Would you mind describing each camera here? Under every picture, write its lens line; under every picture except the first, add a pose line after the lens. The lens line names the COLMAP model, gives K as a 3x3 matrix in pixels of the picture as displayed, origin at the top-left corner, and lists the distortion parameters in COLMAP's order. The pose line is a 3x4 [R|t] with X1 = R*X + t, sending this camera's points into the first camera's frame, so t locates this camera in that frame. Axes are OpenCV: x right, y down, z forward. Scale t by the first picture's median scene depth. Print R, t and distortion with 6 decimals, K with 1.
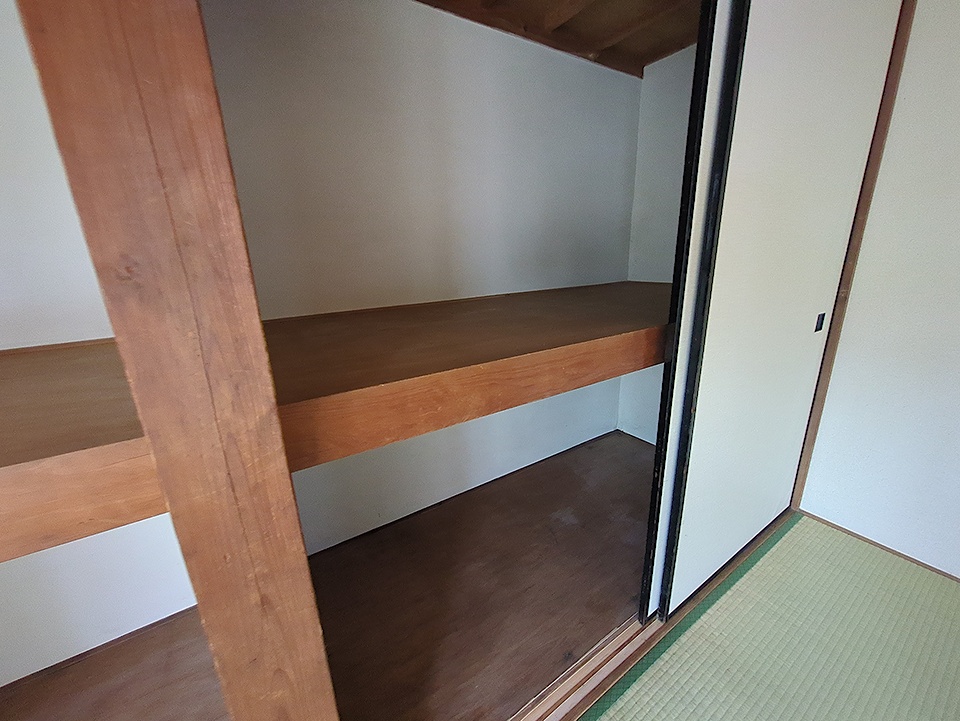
lens RADIAL K [[377.1, 0, 483.3], [0, 377.1, 361.2], [0, 0, 1]] dist [0.000428, 0.000139]
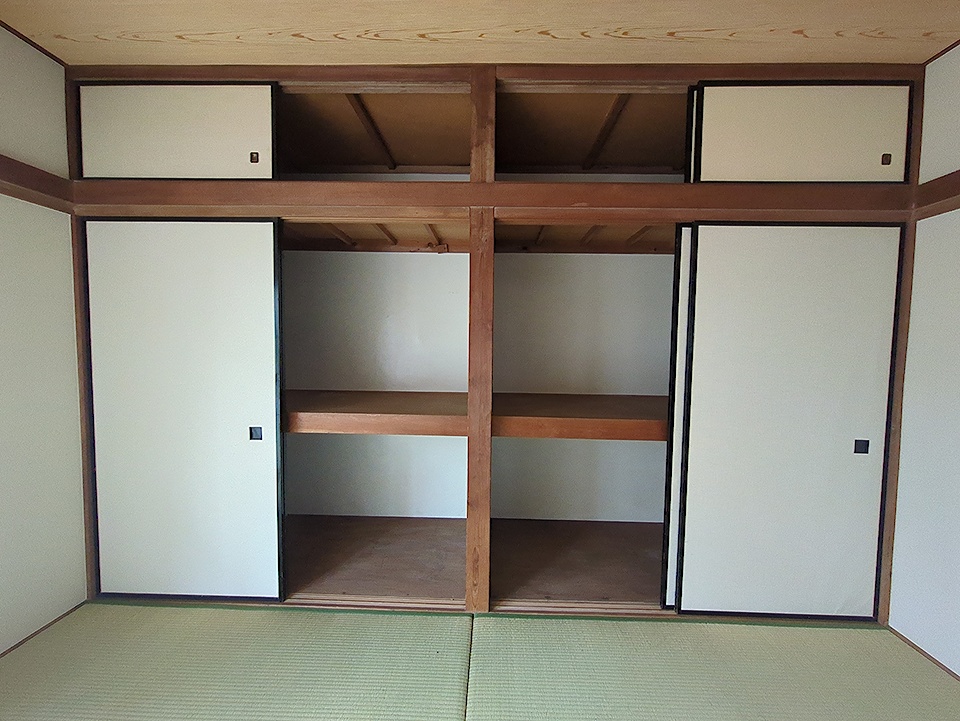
lens RADIAL K [[377.1, 0, 483.3], [0, 377.1, 361.2], [0, 0, 1]] dist [0.000428, 0.000139]
pose [[0.821659, 0.069458, -0.565731, 0.903352], [-0.196542, 0.966199, -0.166829, 0.147191], [0.535021, 0.248266, 0.807537, -1.359495]]
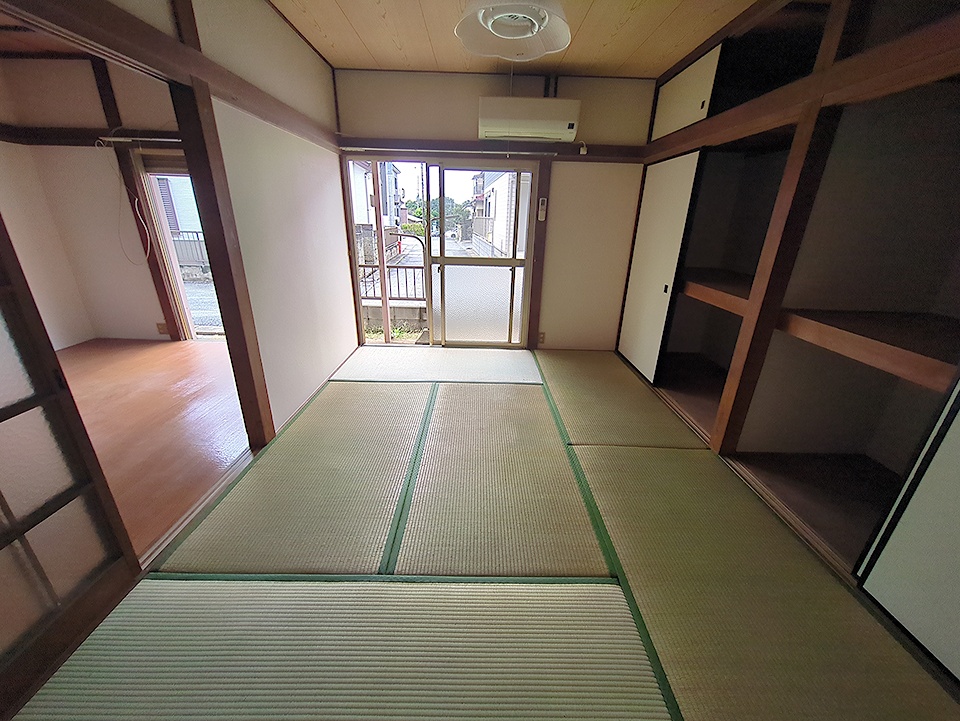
lens RADIAL K [[377.1, 0, 483.3], [0, 377.1, 361.2], [0, 0, 1]] dist [0.000428, 0.000139]
pose [[-0.541369, 0.312591, -0.780517, 2.808111], [-0.251783, 0.825443, 0.505222, -0.413665], [0.802200, 0.470033, -0.368164, 0.103541]]
